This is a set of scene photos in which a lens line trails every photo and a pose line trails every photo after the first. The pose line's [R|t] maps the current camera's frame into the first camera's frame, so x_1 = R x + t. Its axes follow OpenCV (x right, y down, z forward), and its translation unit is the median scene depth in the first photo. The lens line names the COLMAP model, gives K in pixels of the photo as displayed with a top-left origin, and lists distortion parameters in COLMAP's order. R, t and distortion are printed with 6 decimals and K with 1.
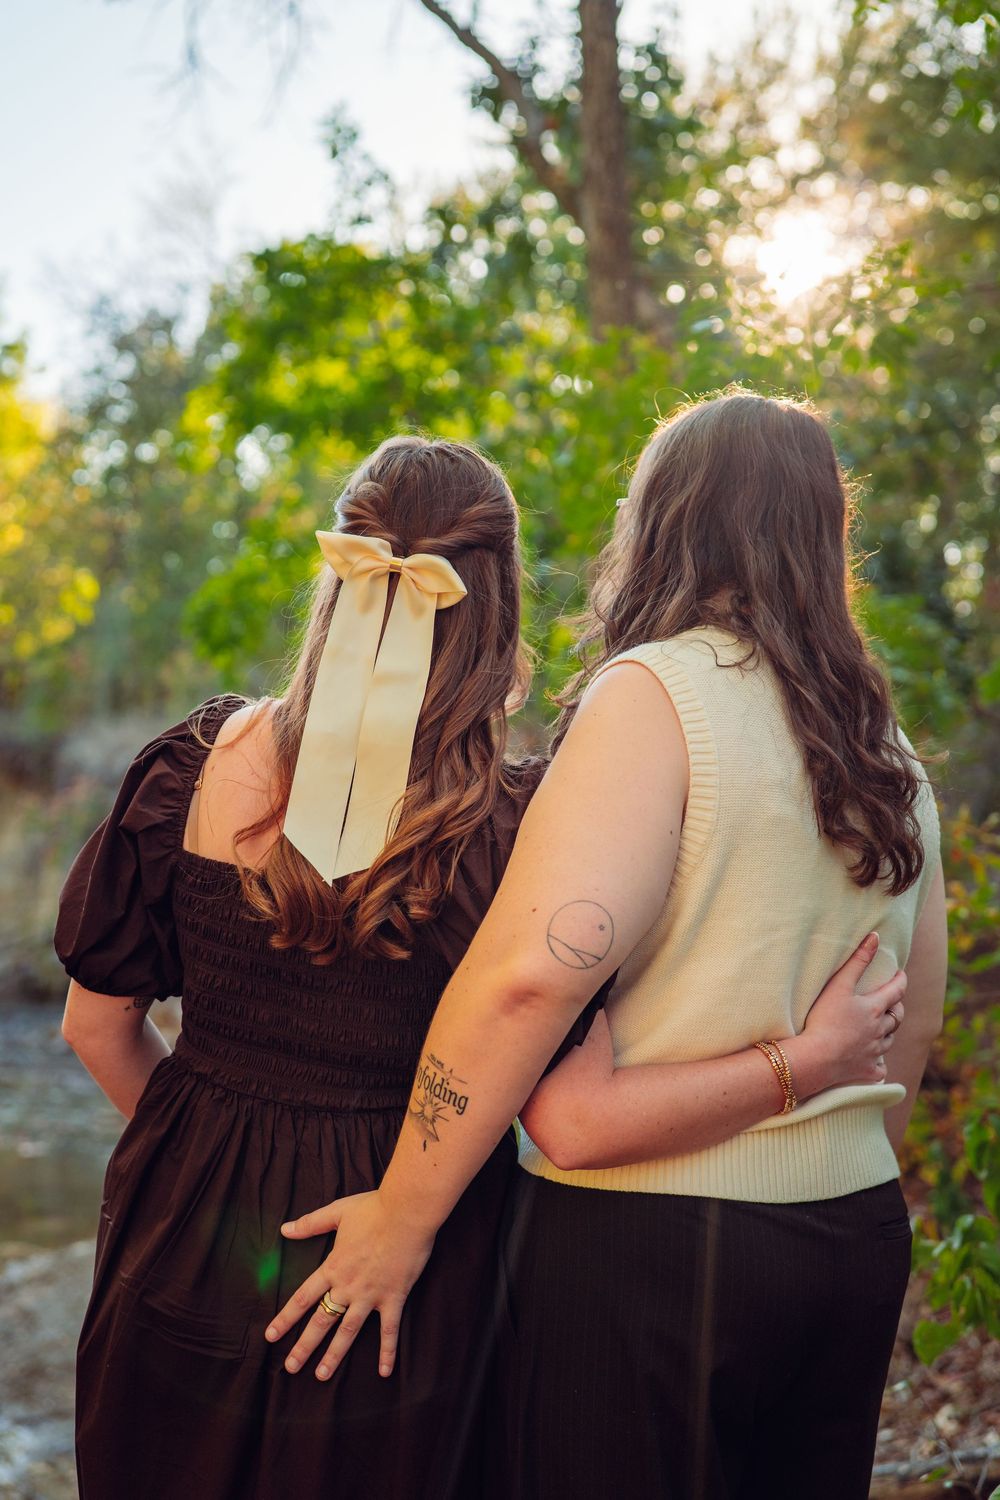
lens RADIAL K [[2154.4, 0, 504.4], [0, 2154.4, 791.8], [0, 0, 1]] dist [0.015010, 0.100037]
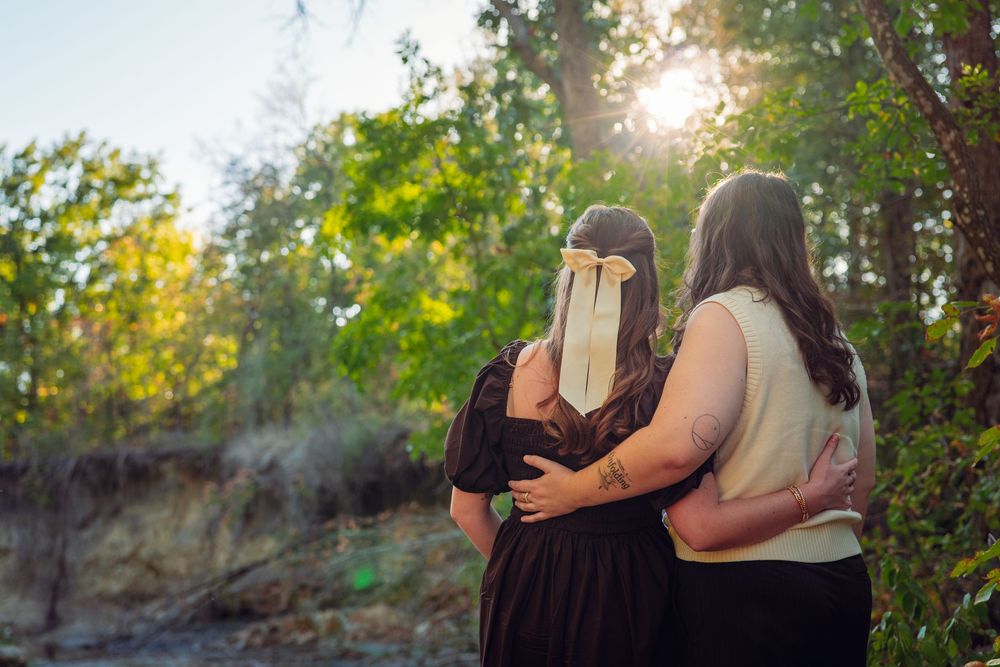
lens RADIAL K [[1427.9, 0, 500.0], [0, 1427.9, 333.5], [0, 0, 1]] dist [-0.162150, 1.523535]
pose [[0.996903, -0.078562, -0.003537, -0.128678], [0.077936, 0.992971, -0.089080, 0.068367], [0.010511, 0.088528, 0.996018, -0.323070]]
